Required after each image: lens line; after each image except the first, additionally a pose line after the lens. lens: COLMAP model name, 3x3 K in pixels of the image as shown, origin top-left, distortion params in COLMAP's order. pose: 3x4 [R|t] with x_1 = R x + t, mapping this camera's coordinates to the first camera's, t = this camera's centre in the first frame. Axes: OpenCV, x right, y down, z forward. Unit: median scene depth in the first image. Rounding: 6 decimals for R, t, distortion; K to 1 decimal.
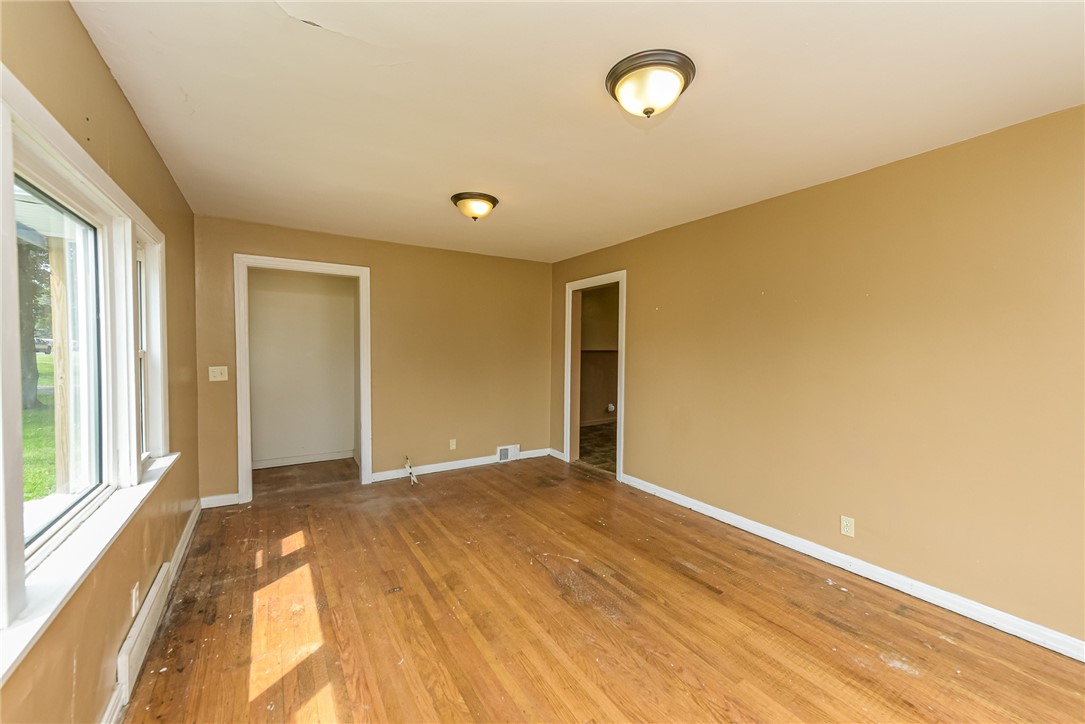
lens RADIAL K [[427.5, 0, 544.9], [0, 427.5, 361.2], [0, 0, 1]] dist [-0.006271, -0.000126]
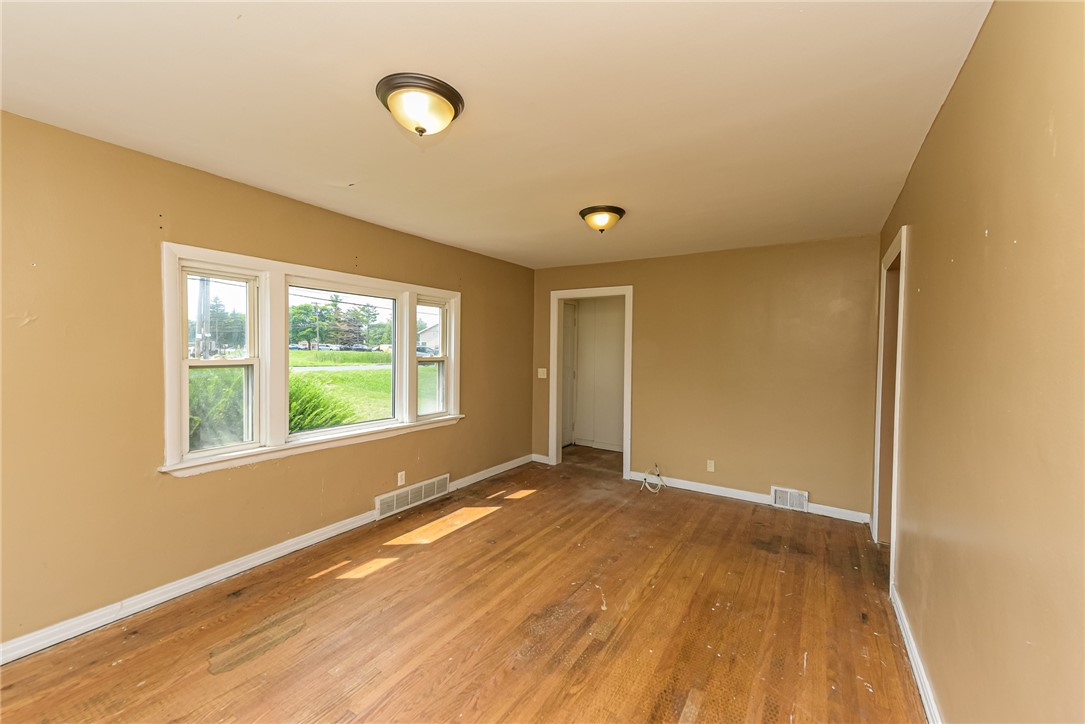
lens RADIAL K [[427.5, 0, 544.9], [0, 427.5, 361.2], [0, 0, 1]] dist [-0.006271, -0.000126]
pose [[0.420467, 0.027525, -0.906890, 0.706372], [-0.049074, 0.998767, 0.007561, -0.026486], [0.905980, 0.041326, 0.421299, 0.458187]]
